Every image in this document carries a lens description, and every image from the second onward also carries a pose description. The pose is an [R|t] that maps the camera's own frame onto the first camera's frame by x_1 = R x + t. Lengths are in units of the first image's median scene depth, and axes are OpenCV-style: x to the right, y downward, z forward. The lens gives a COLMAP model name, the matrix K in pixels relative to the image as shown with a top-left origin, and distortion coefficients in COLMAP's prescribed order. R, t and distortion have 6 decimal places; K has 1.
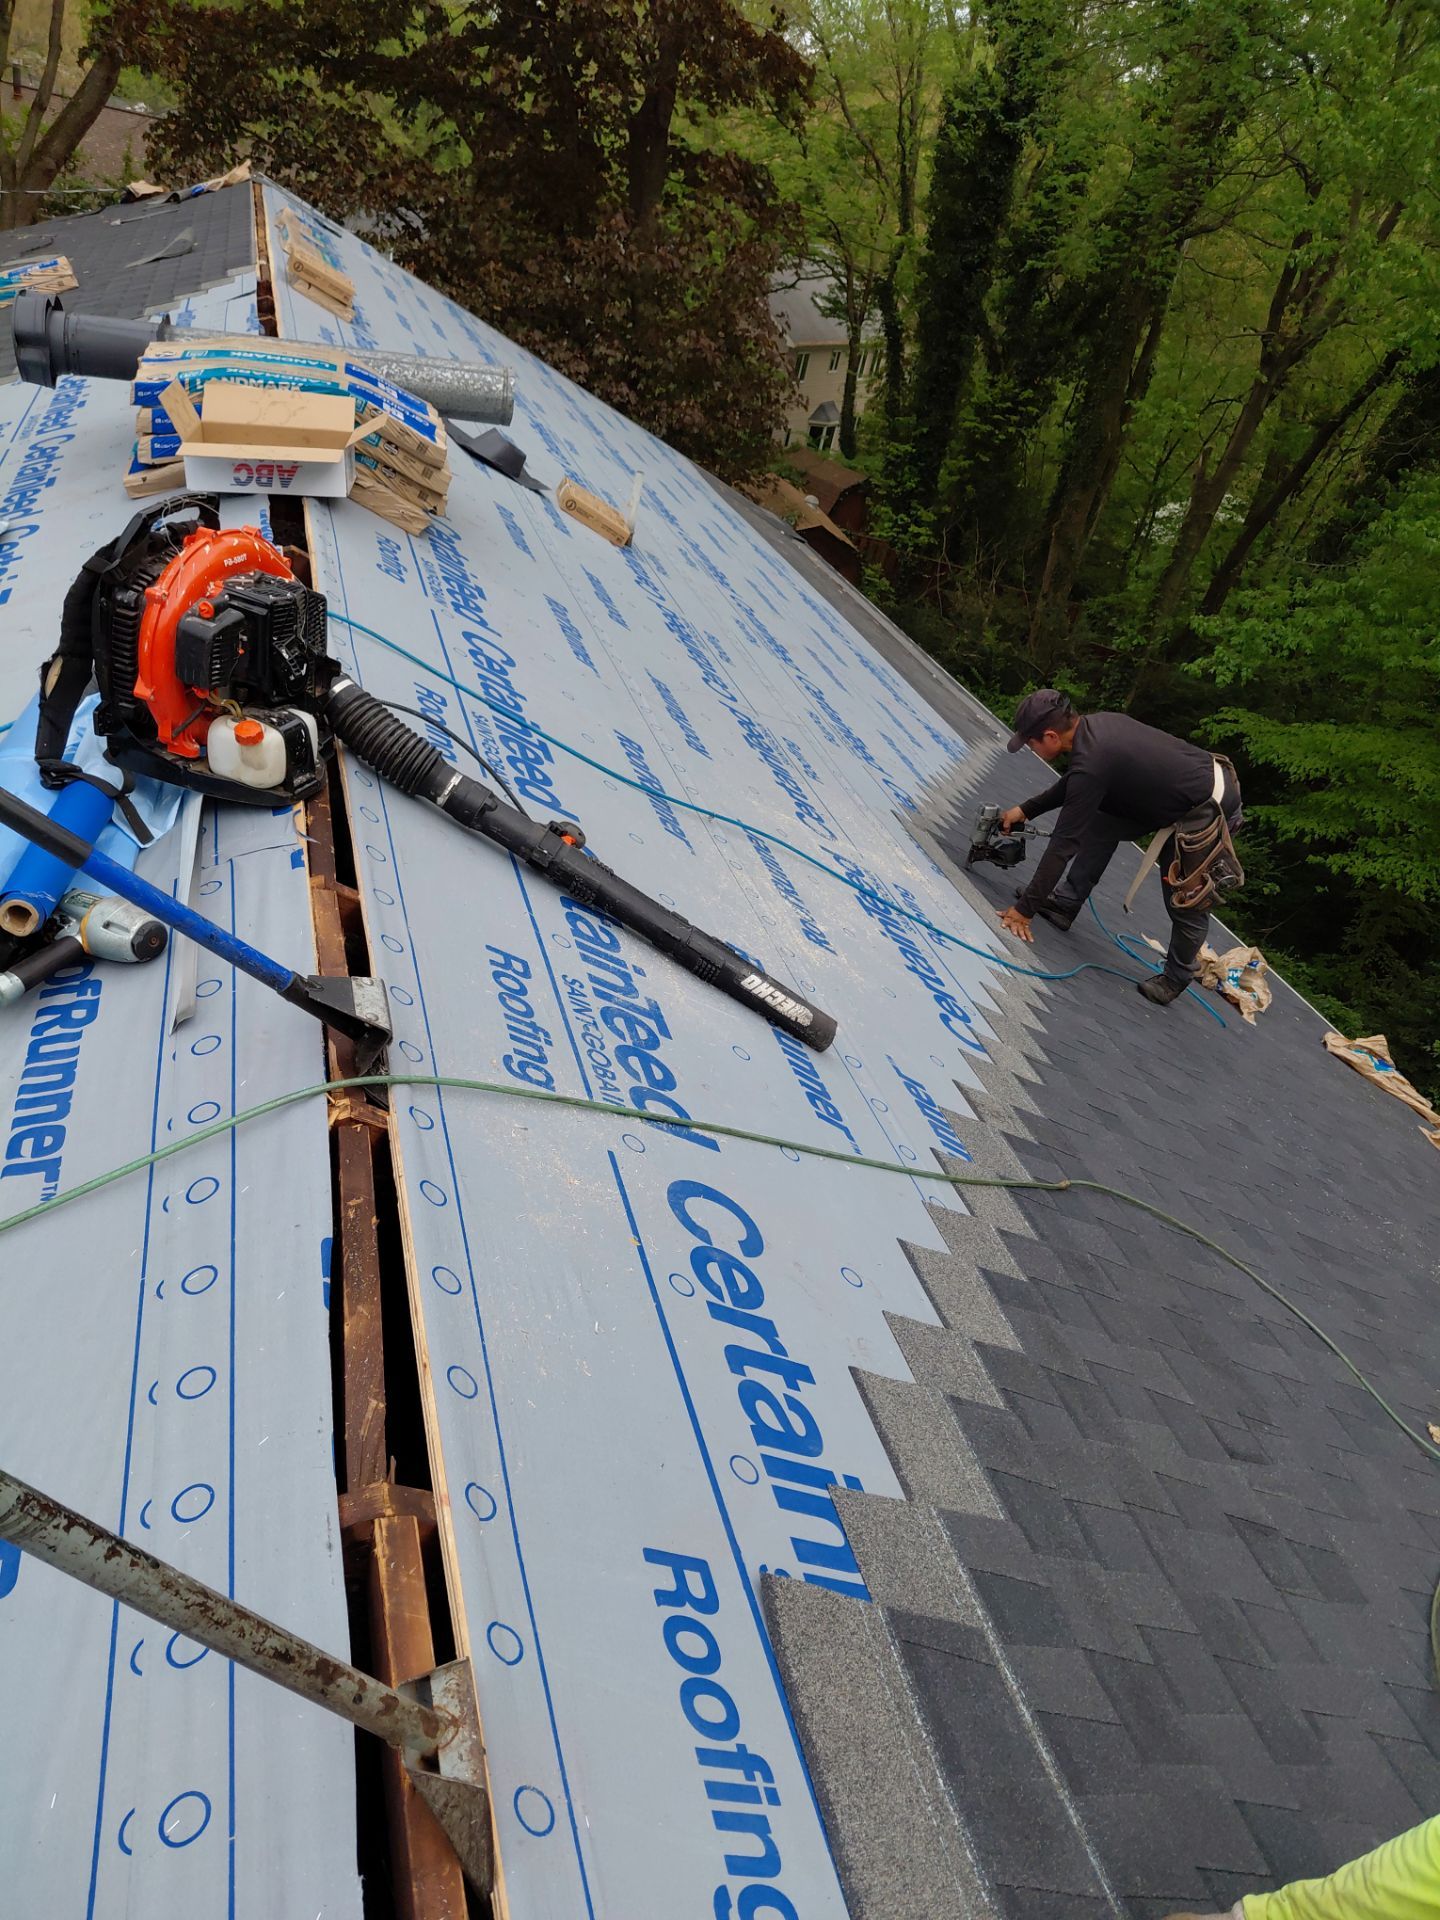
lens RADIAL K [[1405.2, 0, 771.2], [0, 1405.2, 1011.8], [0, 0, 1]] dist [0.070467, -0.167779]
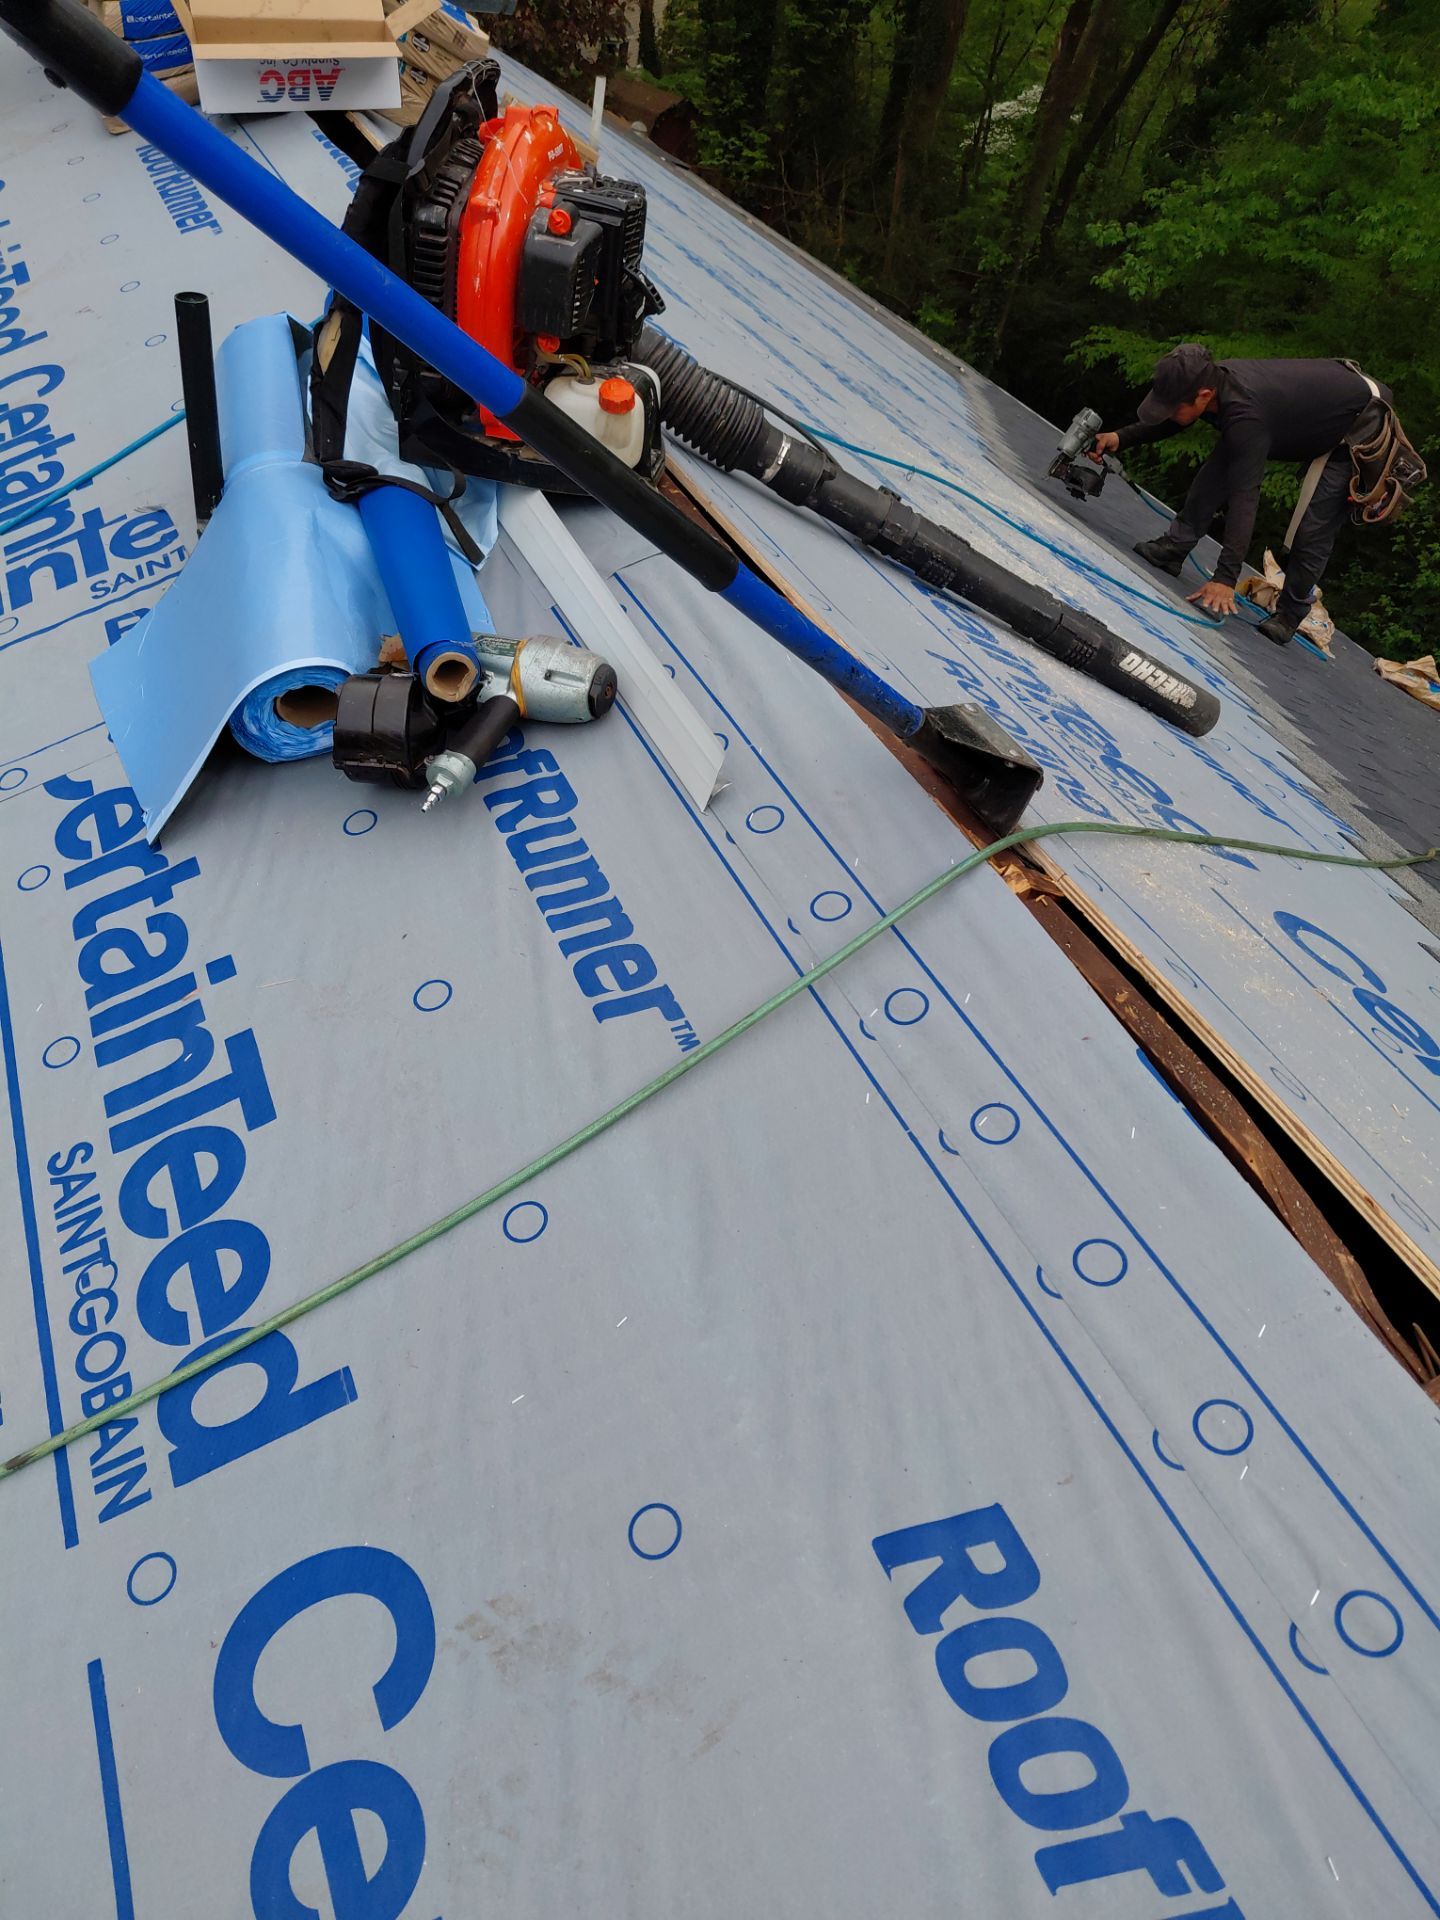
lens RADIAL K [[1284.8, 0, 672.5], [0, 1284.8, 1016.0], [0, 0, 1]] dist [-0.008032, -0.009592]
pose [[0.988346, -0.134380, 0.071517, -0.269778], [0.112593, 0.961505, 0.250660, -0.028768], [-0.102448, -0.239686, 0.965430, 0.154092]]
